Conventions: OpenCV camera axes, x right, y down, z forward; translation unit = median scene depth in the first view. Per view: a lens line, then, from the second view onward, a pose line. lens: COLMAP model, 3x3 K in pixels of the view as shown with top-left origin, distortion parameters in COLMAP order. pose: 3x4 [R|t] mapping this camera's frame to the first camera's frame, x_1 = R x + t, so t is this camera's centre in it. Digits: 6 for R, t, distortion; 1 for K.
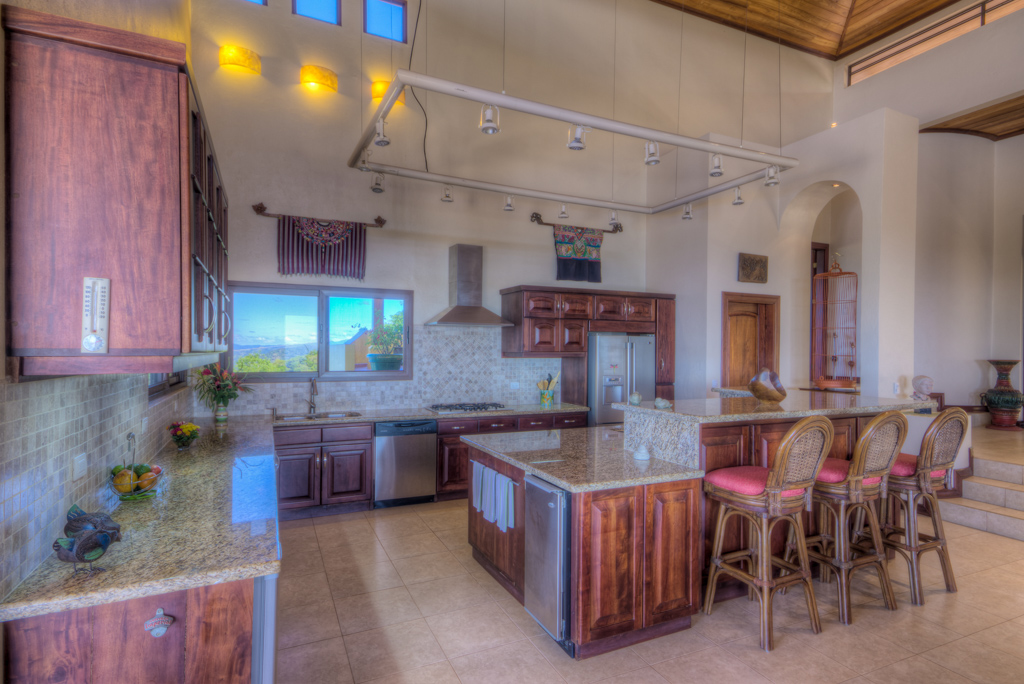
lens RADIAL K [[528.3, 0, 513.8], [0, 528.3, 345.9], [0, 0, 1]] dist [0.036512, 0.000564]
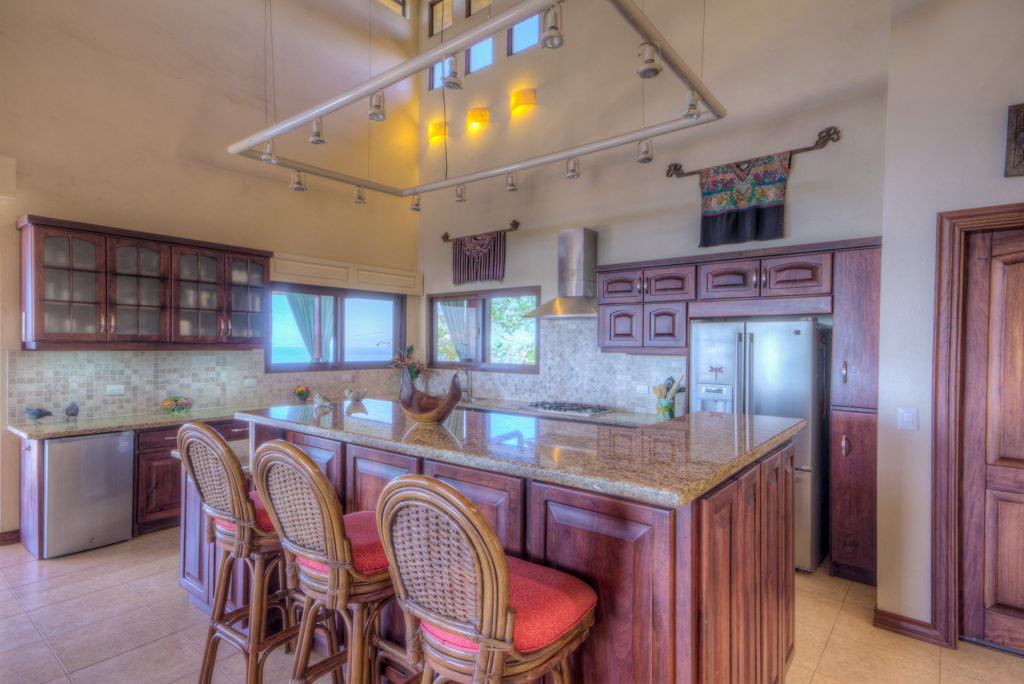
lens RADIAL K [[528.3, 0, 513.8], [0, 528.3, 345.9], [0, 0, 1]] dist [0.036512, 0.000564]
pose [[0.444870, -0.000613, -0.895595, 0.661616], [-0.003575, 0.999991, -0.002460, 0.012240], [0.895588, 0.004297, 0.444864, 0.489529]]
